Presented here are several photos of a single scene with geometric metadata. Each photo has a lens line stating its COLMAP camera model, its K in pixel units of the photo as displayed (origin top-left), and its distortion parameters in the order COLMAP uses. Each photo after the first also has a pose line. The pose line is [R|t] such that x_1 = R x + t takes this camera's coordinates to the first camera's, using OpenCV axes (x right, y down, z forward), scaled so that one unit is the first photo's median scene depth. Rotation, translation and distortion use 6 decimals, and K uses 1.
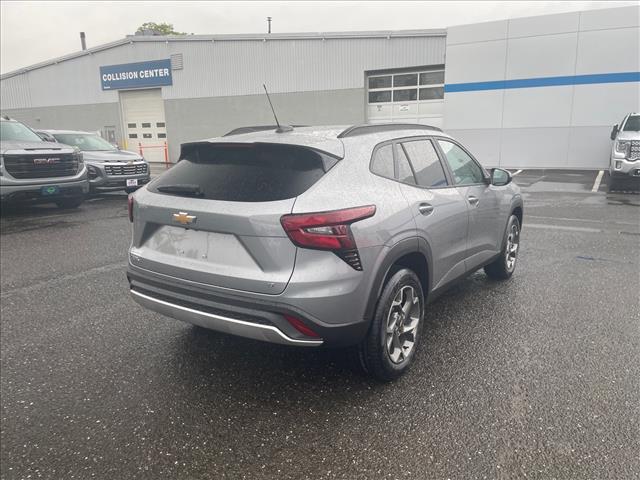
lens RADIAL K [[486.0, 0, 322.8], [0, 486.0, 240.2], [0, 0, 1]] dist [0.085929, -0.119126]
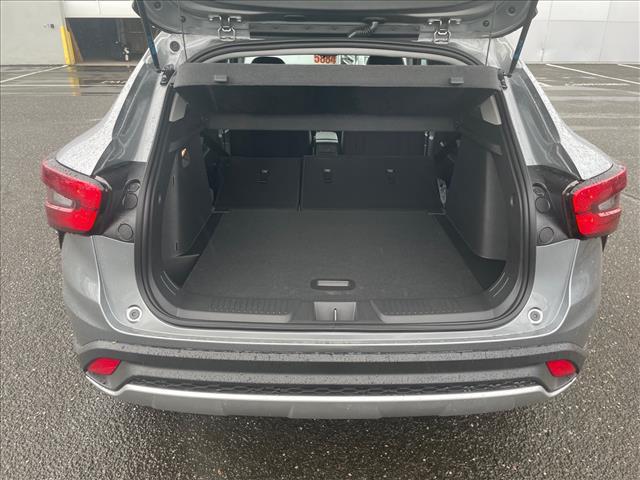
lens RADIAL K [[486.0, 0, 322.8], [0, 486.0, 240.2], [0, 0, 1]] dist [0.085929, -0.119126]
pose [[0.823853, -0.210259, 0.526363, -0.070650], [0.100653, 0.968162, 0.229199, -0.017325], [-0.557795, -0.135847, 0.818786, 0.086818]]
